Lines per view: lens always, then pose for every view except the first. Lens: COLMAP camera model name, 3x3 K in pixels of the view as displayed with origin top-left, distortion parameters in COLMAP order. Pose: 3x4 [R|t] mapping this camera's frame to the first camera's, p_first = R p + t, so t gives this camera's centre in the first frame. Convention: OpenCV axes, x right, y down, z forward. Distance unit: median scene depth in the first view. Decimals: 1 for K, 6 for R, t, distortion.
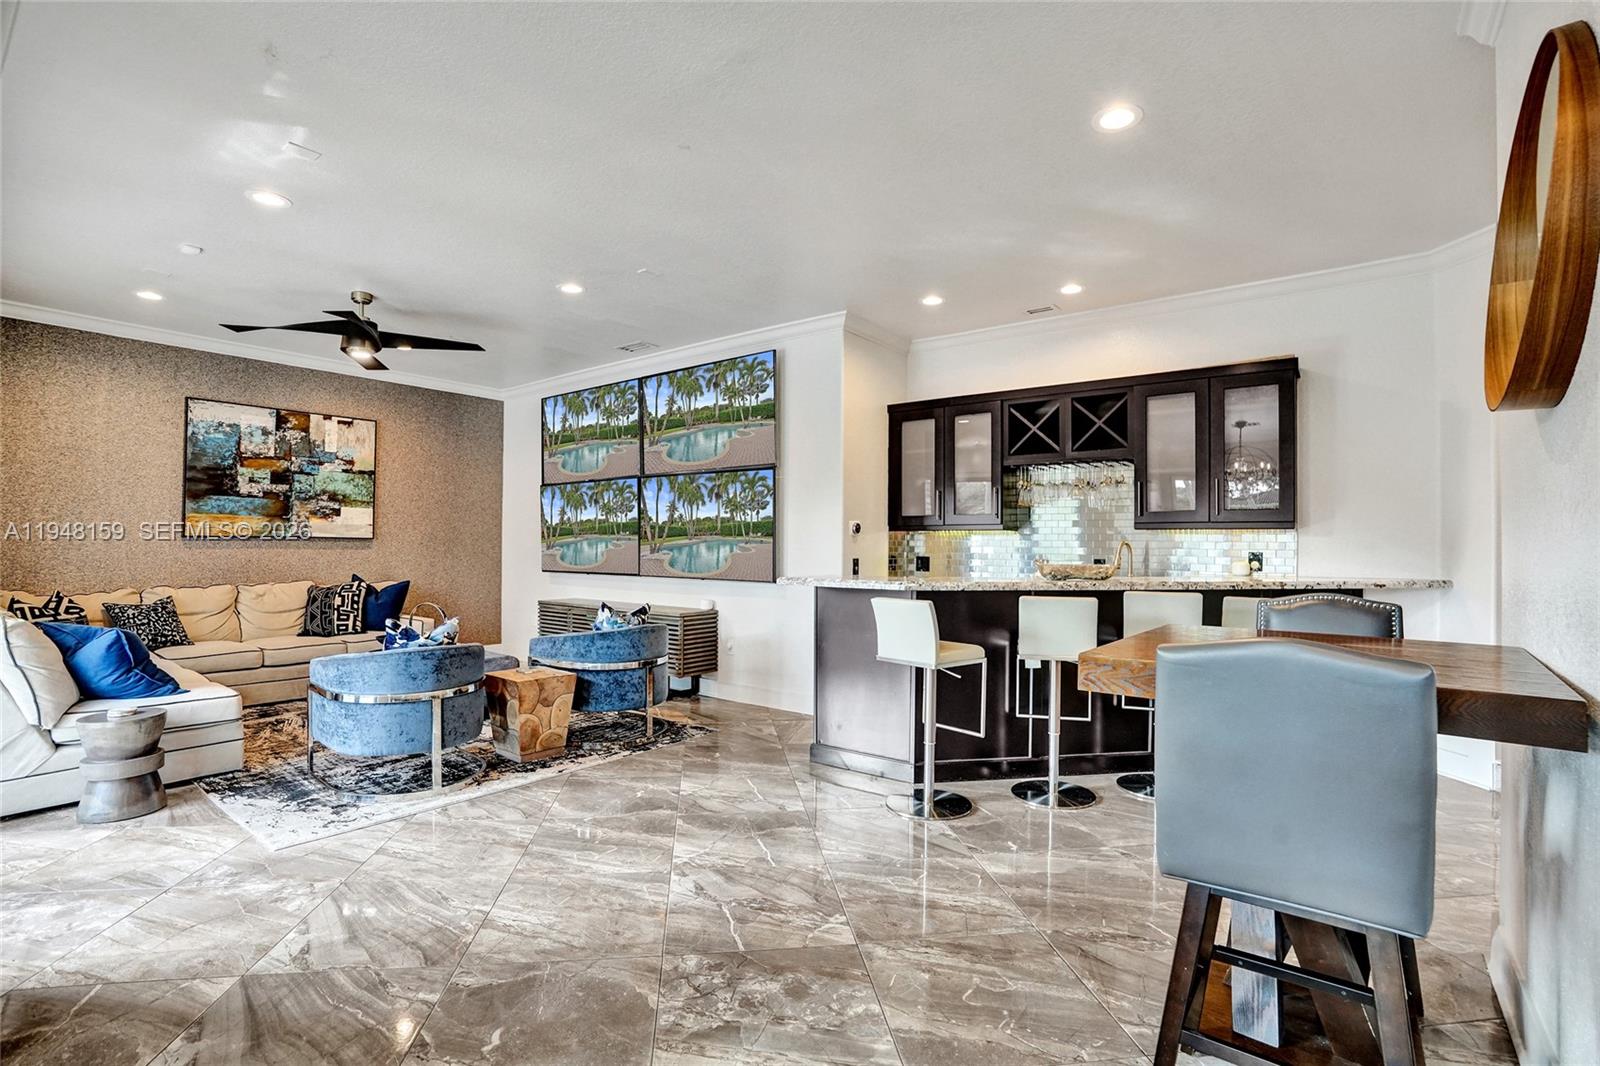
lens RADIAL K [[744.8, 0, 799.3], [0, 744.8, 535.9], [0, 0, 1]] dist [-0.071157, 0.030991]
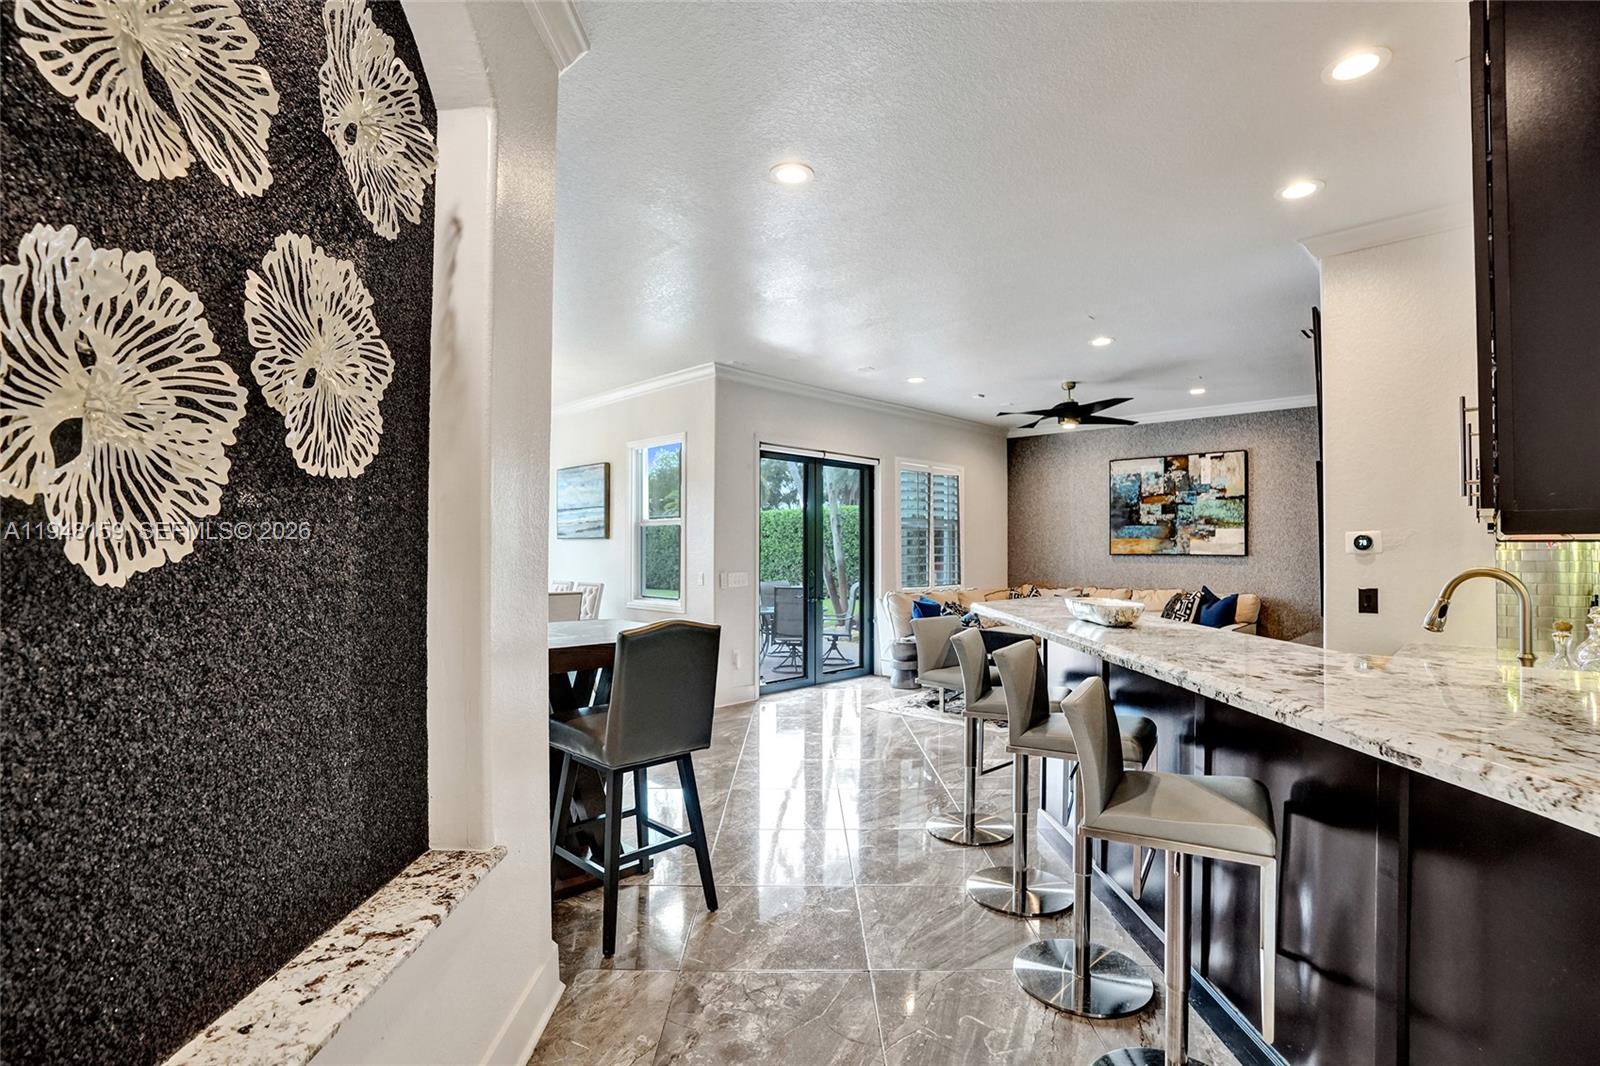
lens RADIAL K [[744.8, 0, 799.3], [0, 744.8, 535.9], [0, 0, 1]] dist [-0.071157, 0.030991]
pose [[-0.119956, -0.022890, -0.992515, 0.726627], [0.008926, 0.999669, -0.024134, -0.006511], [0.992739, -0.011754, -0.119712, 0.539843]]
